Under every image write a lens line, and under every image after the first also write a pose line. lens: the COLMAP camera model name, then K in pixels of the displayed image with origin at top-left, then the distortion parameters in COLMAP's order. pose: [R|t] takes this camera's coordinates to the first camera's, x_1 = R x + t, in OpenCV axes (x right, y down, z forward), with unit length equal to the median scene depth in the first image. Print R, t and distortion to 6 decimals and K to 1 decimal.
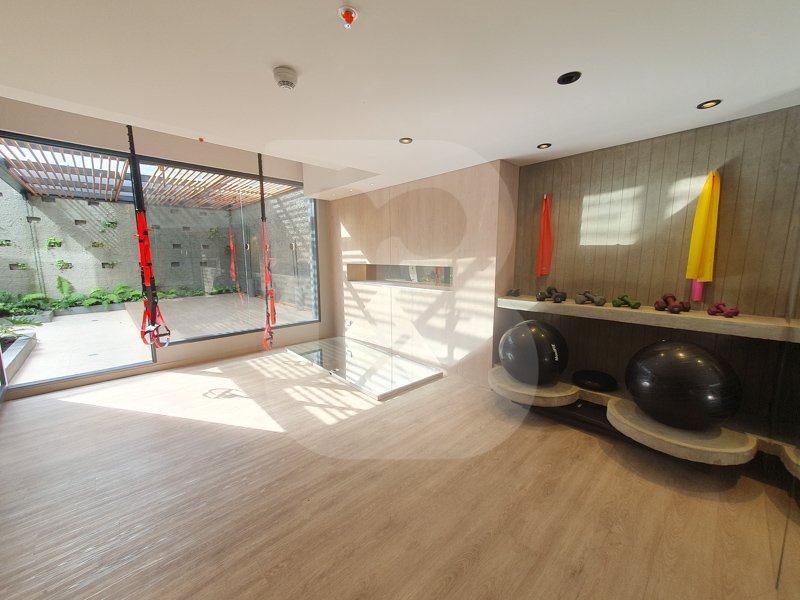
lens RADIAL K [[318.6, 0, 401.8], [0, 318.6, 299.0], [0, 0, 1]] dist [0.000092, 0.000397]
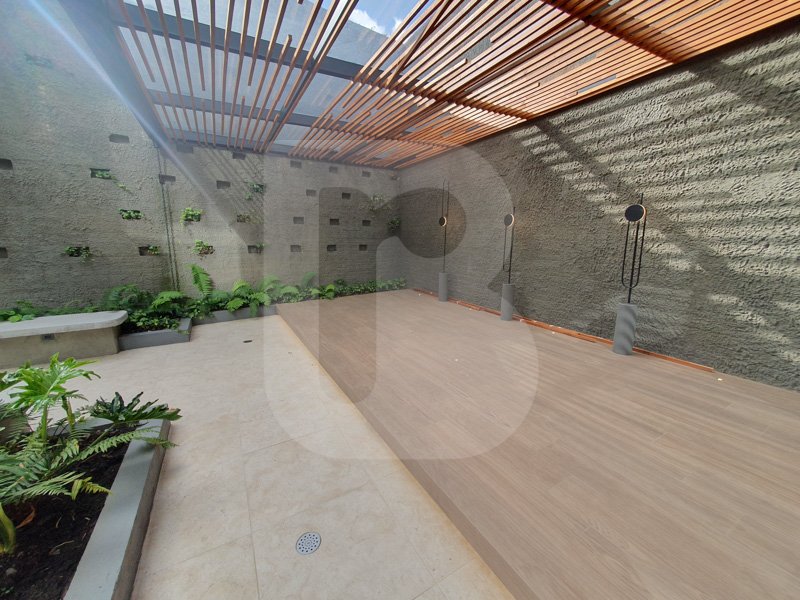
lens RADIAL K [[318.6, 0, 397.4], [0, 318.6, 299.4], [0, 0, 1]] dist [0.000092, 0.000397]
pose [[0.971348, 0.046182, -0.233133, -0.496443], [-0.033897, 0.997831, 0.056432, -0.050943], [0.235234, -0.046912, 0.970806, 0.433802]]
